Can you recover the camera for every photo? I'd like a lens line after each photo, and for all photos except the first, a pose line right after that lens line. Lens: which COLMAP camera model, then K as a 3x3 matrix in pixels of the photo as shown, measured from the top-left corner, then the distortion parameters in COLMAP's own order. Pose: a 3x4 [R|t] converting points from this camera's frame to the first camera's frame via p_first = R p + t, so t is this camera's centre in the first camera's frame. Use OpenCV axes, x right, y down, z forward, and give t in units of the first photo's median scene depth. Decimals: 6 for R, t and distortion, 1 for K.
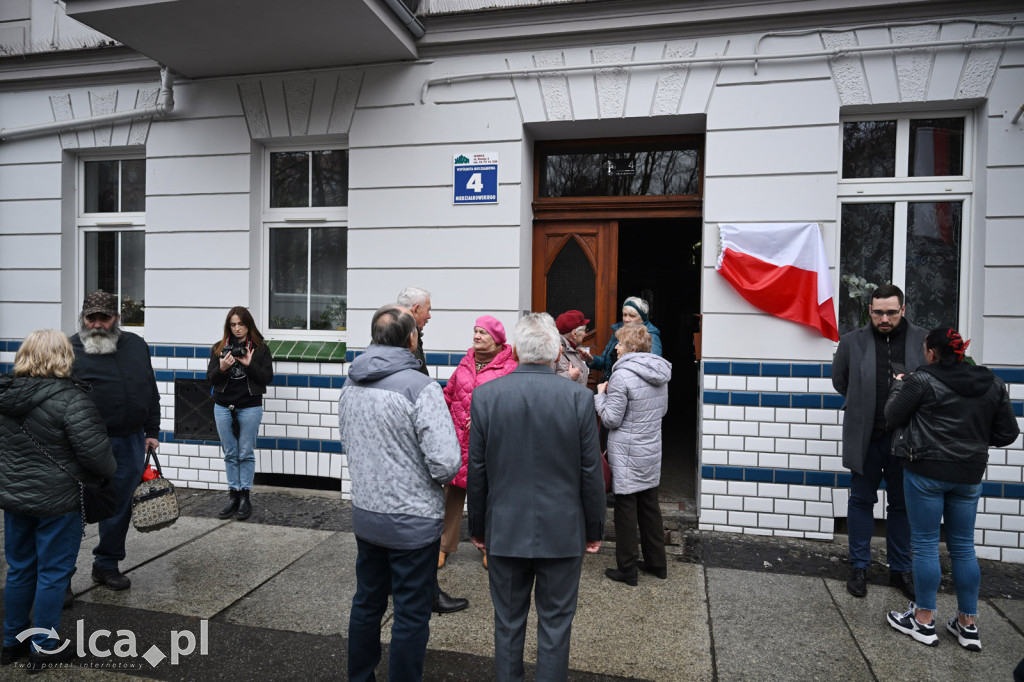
lens RADIAL K [[683.2, 0, 507.7], [0, 683.2, 334.2], [0, 0, 1]] dist [-0.003943, -0.000084]
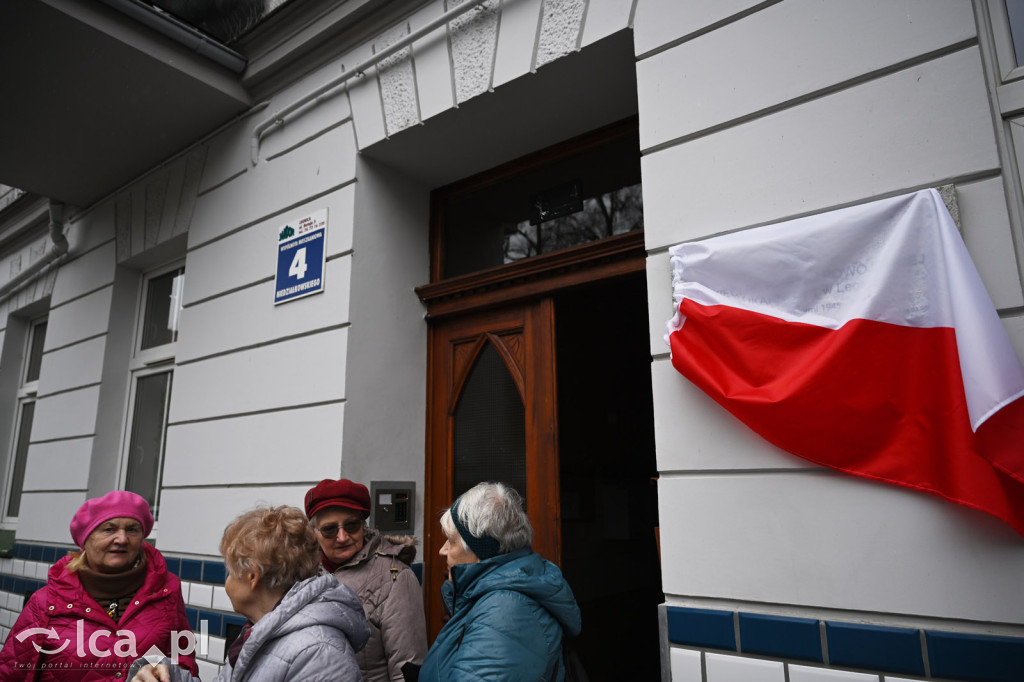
lens RADIAL K [[680.4, 0, 509.3], [0, 680.4, 343.0], [0, 0, 1]] dist [-0.000650, -0.000005]
pose [[0.915903, -0.110975, -0.385753, 0.341921], [0.015800, 0.970245, -0.241608, -0.010363], [0.401088, 0.215195, 0.890404, 0.567395]]
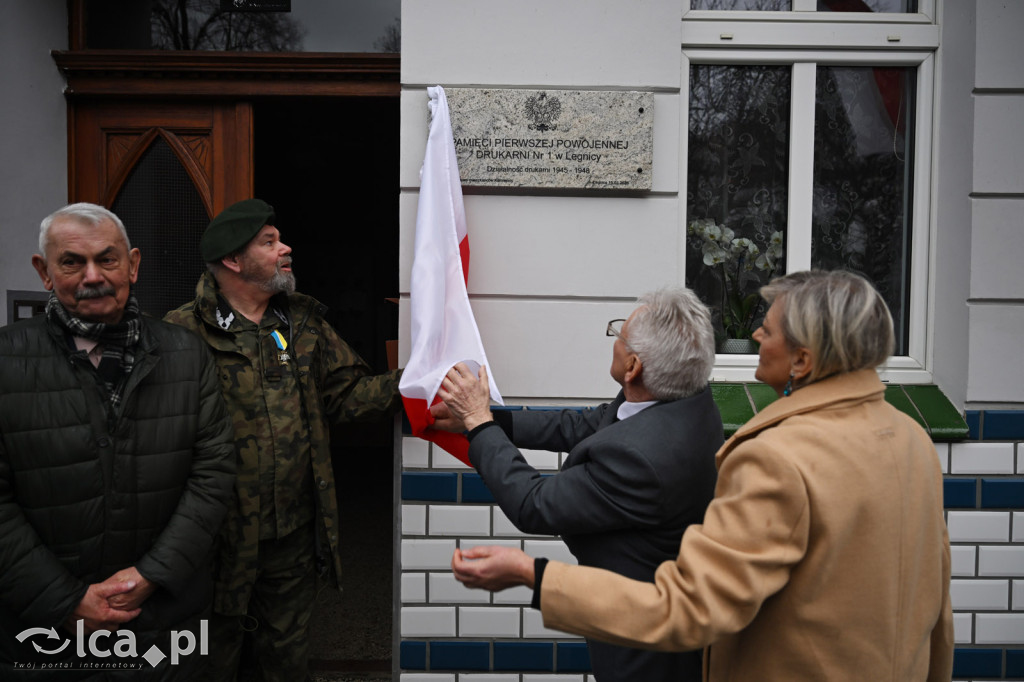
lens RADIAL K [[685.3, 0, 514.3], [0, 685.3, 345.3], [0, 0, 1]] dist [-0.006618, 0.005736]
pose [[0.973464, -0.012179, 0.228516, 0.240114], [0.007839, 0.999771, 0.019888, -0.006472], [-0.228706, -0.017569, 0.973337, 0.519261]]
